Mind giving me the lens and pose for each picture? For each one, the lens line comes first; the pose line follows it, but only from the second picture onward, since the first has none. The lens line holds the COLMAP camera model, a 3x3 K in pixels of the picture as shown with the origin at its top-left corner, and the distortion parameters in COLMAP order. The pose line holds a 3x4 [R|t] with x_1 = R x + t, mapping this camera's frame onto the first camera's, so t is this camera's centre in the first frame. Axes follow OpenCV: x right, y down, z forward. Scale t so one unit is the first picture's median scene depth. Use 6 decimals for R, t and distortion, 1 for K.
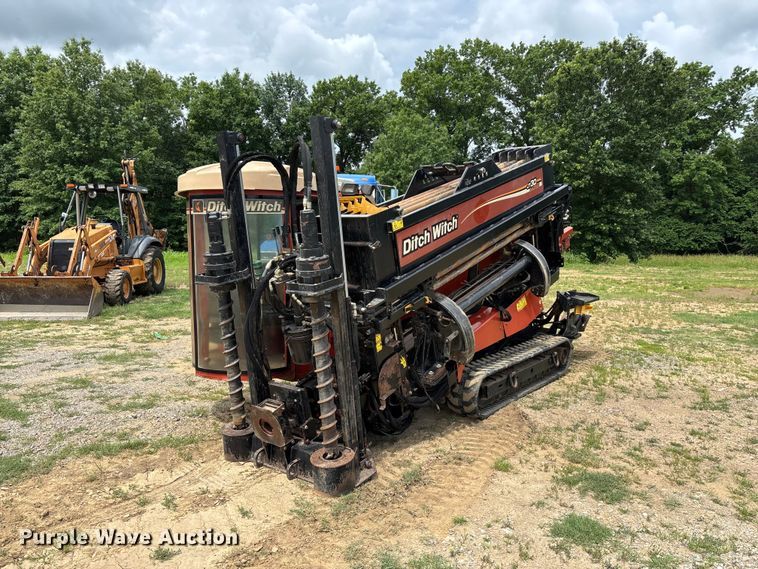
lens RADIAL K [[570.6, 0, 377.5], [0, 570.6, 289.0], [0, 0, 1]] dist [0.050577, -0.050022]
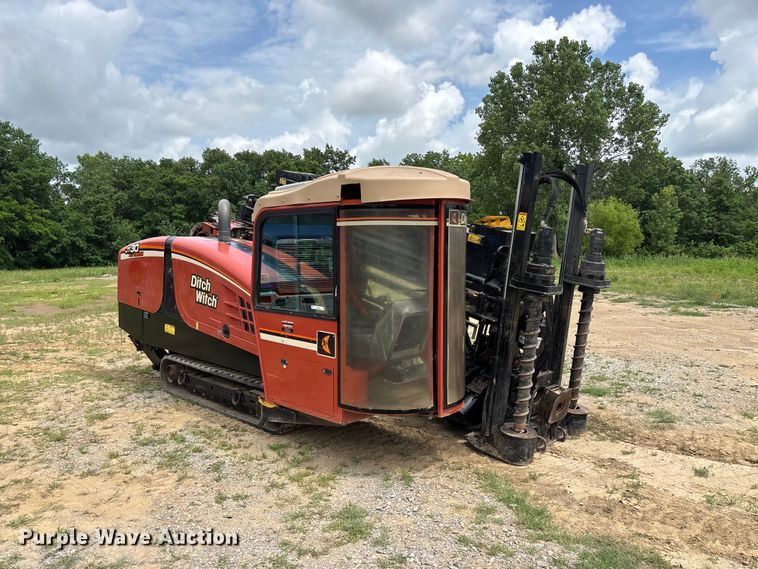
lens RADIAL K [[570.6, 0, 377.7], [0, 570.6, 287.1], [0, 0, 1]] dist [0.050577, -0.050022]
pose [[0.135160, -0.073261, 0.988112, -0.148475], [0.109634, 0.992245, 0.058571, -0.012676], [-0.984740, 0.100414, 0.142144, 0.123895]]
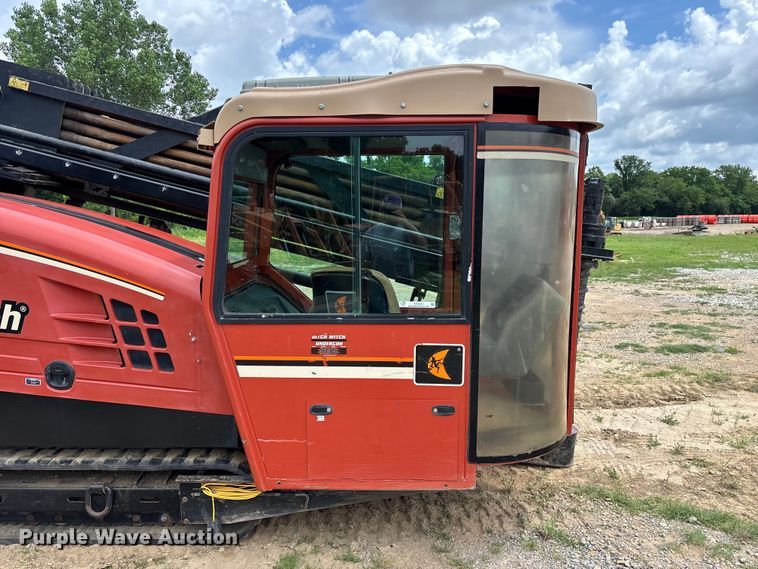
lens RADIAL K [[570.6, 0, 372.5], [0, 570.6, 292.5], [0, 0, 1]] dist [0.050577, -0.050022]
pose [[-0.590827, -0.107728, 0.799574, -0.086325], [0.088189, 0.976484, 0.196729, -0.017836], [-0.801964, 0.186746, -0.567432, 0.193515]]
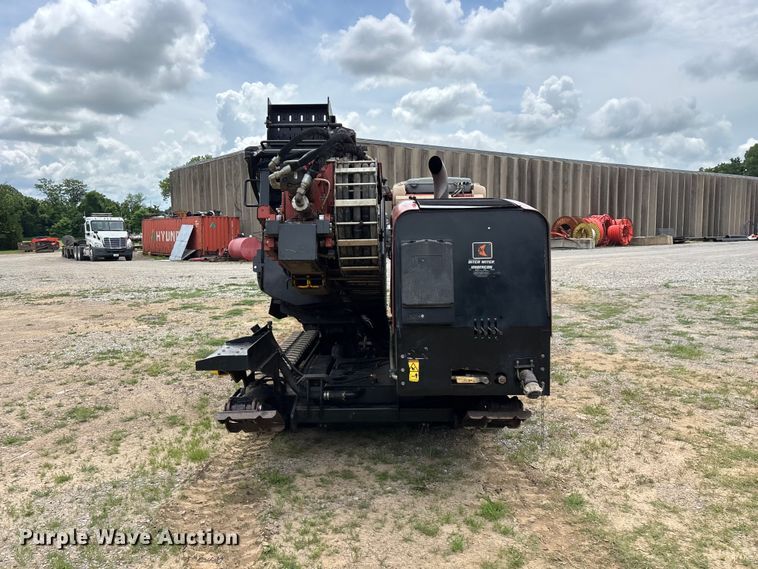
lens RADIAL K [[570.6, 0, 382.7], [0, 570.6, 288.6], [0, 0, 1]] dist [0.050577, -0.050022]
pose [[-0.803639, 0.060750, -0.592008, 0.109136], [-0.058021, 0.982039, 0.179536, -0.027035], [0.592282, 0.178631, -0.785680, 0.294256]]
